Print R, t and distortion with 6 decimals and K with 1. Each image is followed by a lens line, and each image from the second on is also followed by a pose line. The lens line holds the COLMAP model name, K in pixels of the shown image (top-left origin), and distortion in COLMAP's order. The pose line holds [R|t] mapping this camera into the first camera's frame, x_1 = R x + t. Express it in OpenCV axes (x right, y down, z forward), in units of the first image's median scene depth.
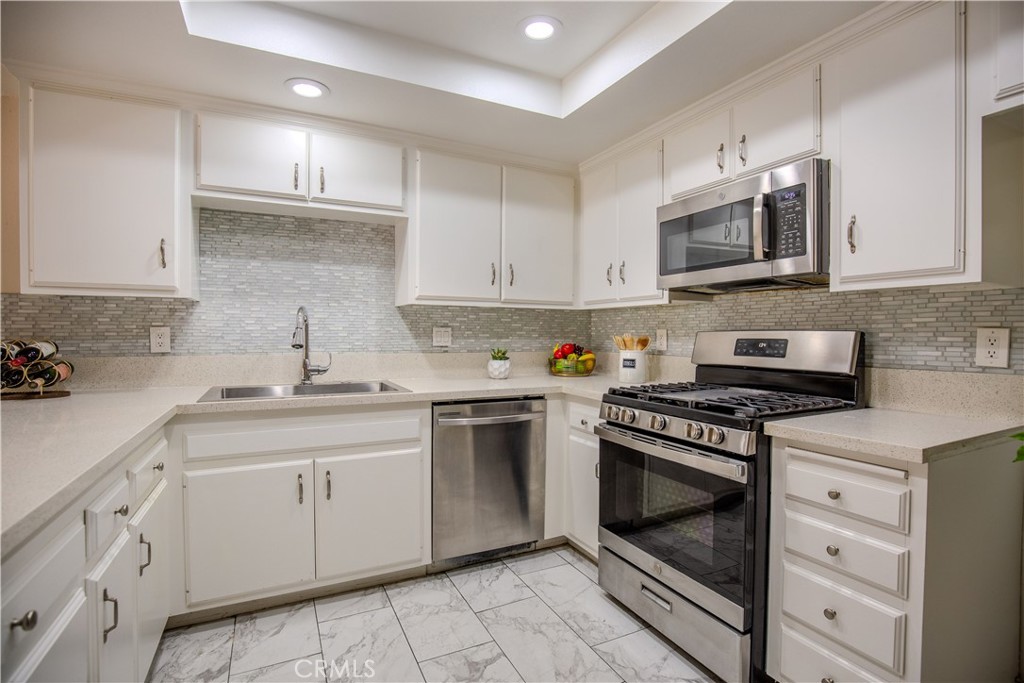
lens RADIAL K [[476.4, 0, 484.6], [0, 476.4, 341.0], [0, 0, 1]] dist [-0.027261, 0.002317]
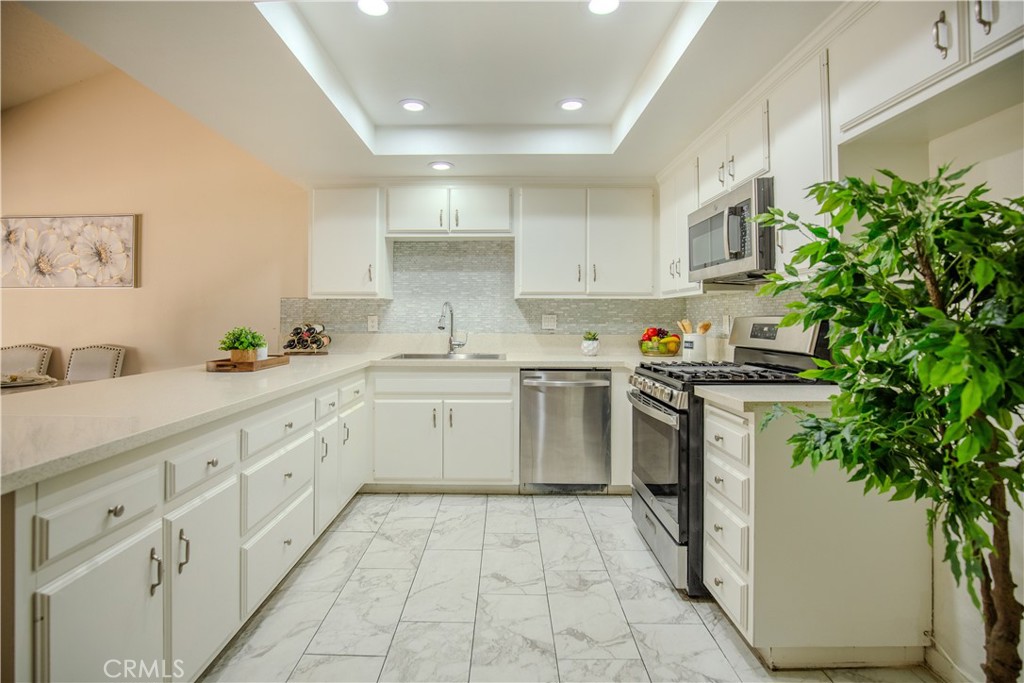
lens RADIAL K [[476.4, 0, 481.2], [0, 476.4, 306.8], [0, 0, 1]] dist [-0.027261, 0.002317]
pose [[0.885386, -0.013805, -0.464652, 0.455884], [-0.005795, 0.999153, -0.040728, 0.004412], [0.464821, 0.038753, 0.884556, -0.317399]]
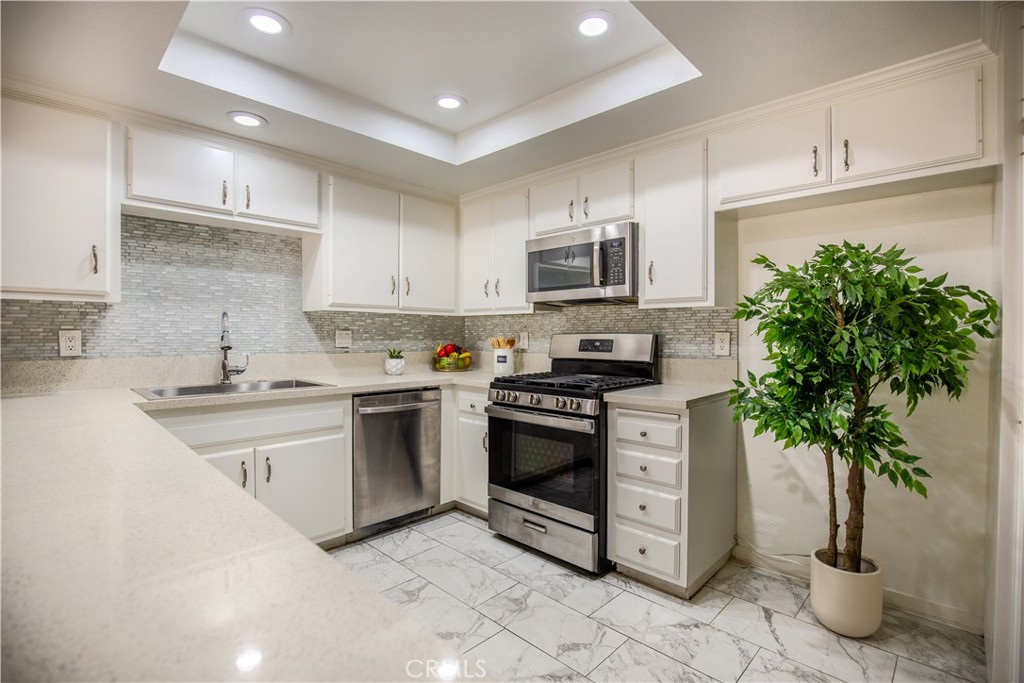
lens RADIAL K [[476.4, 0, 490.1], [0, 476.4, 340.3], [0, 0, 1]] dist [-0.027261, 0.002317]
pose [[0.942115, -0.005385, 0.335248, -0.187172], [0.006857, 0.999971, -0.003209, 0.000272], [-0.335221, 0.005322, 0.942125, -0.230575]]
